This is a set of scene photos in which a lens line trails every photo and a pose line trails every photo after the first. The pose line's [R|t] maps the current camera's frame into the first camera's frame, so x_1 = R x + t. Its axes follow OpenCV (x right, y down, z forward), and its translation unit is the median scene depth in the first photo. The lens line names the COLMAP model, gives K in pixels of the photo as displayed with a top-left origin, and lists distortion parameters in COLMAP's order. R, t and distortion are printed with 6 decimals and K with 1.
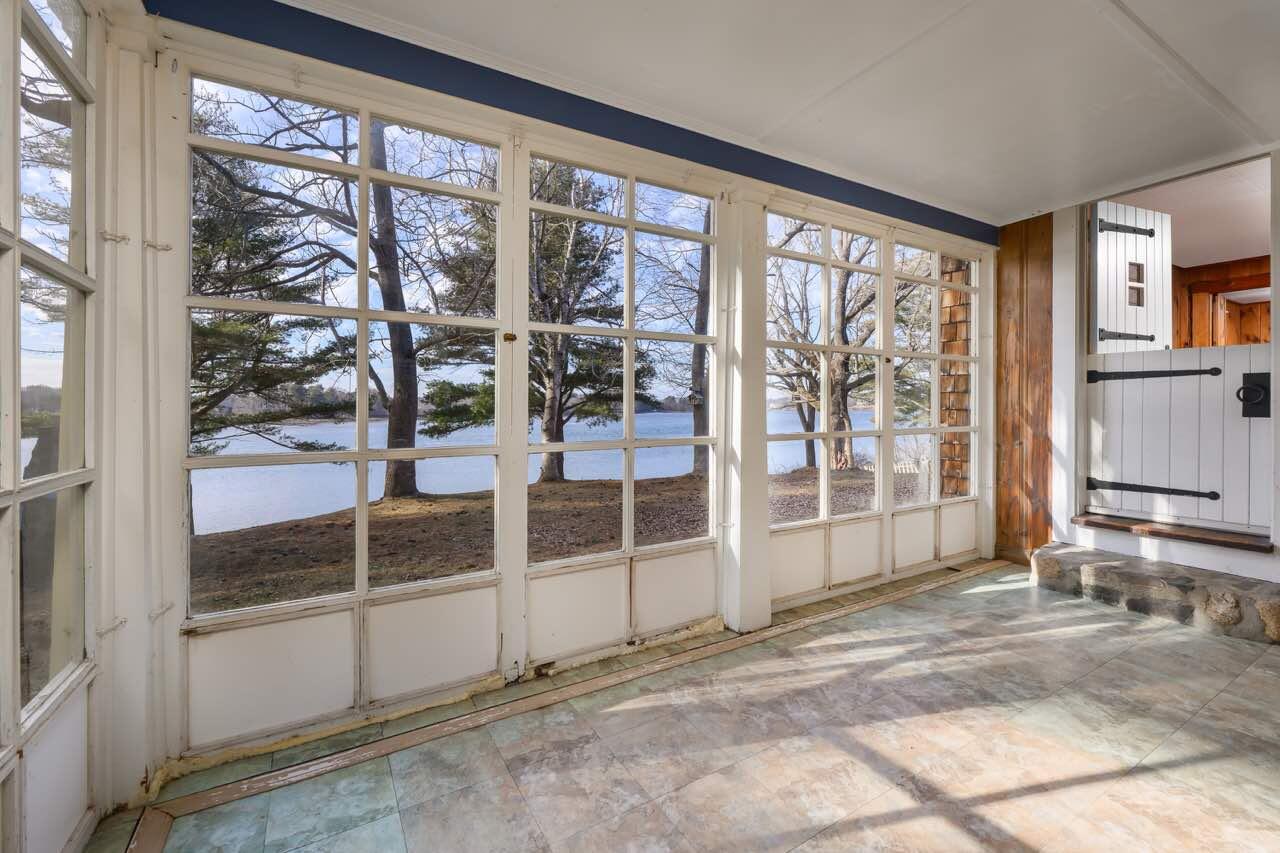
lens RADIAL K [[538.3, 0, 638.4], [0, 538.3, 420.2], [0, 0, 1]] dist [0.002435, -0.001395]
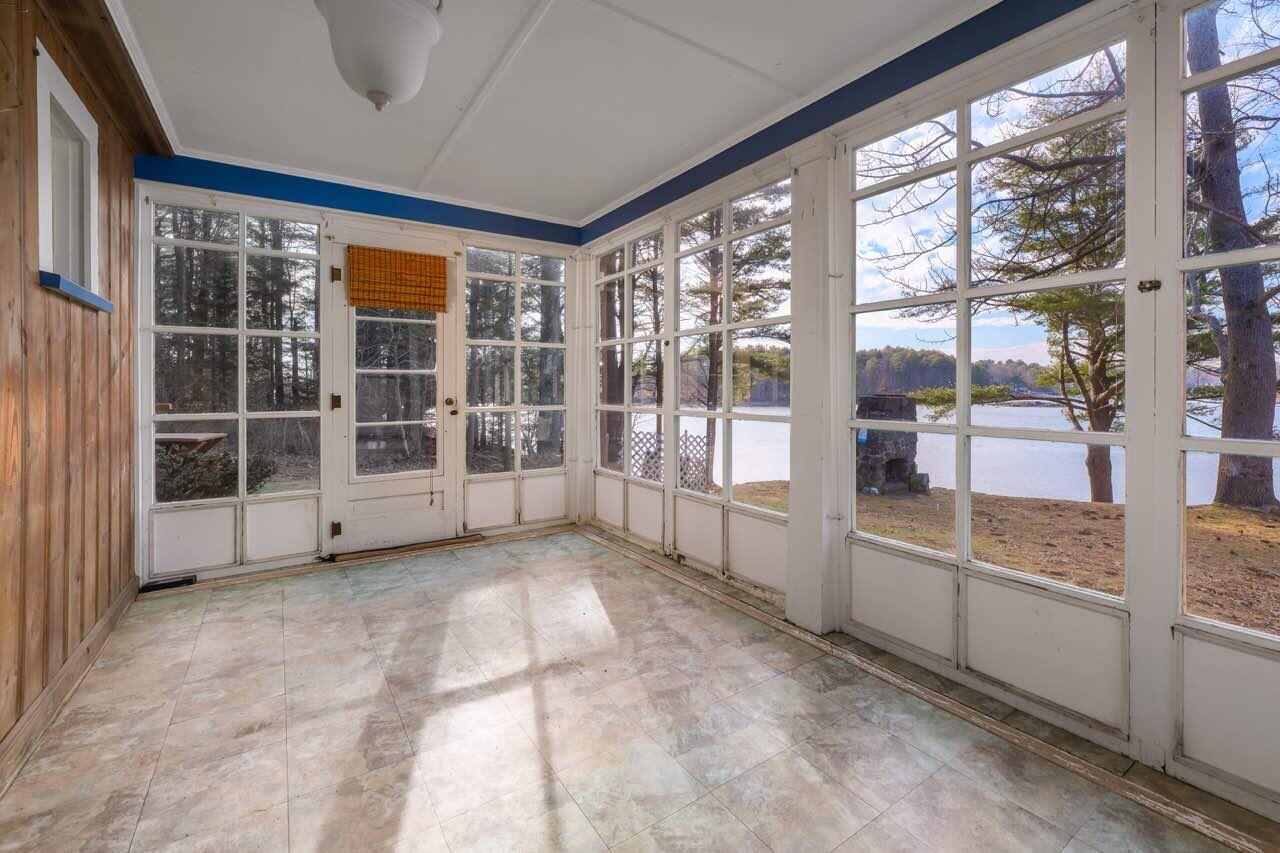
lens RADIAL K [[538.3, 0, 622.7], [0, 538.3, 383.7], [0, 0, 1]] dist [0.002435, -0.001395]
pose [[0.039179, 0.002921, -0.999228, 1.022998], [-0.019295, 0.999811, 0.002166, -0.023511], [0.999046, 0.019195, 0.039228, 0.585622]]
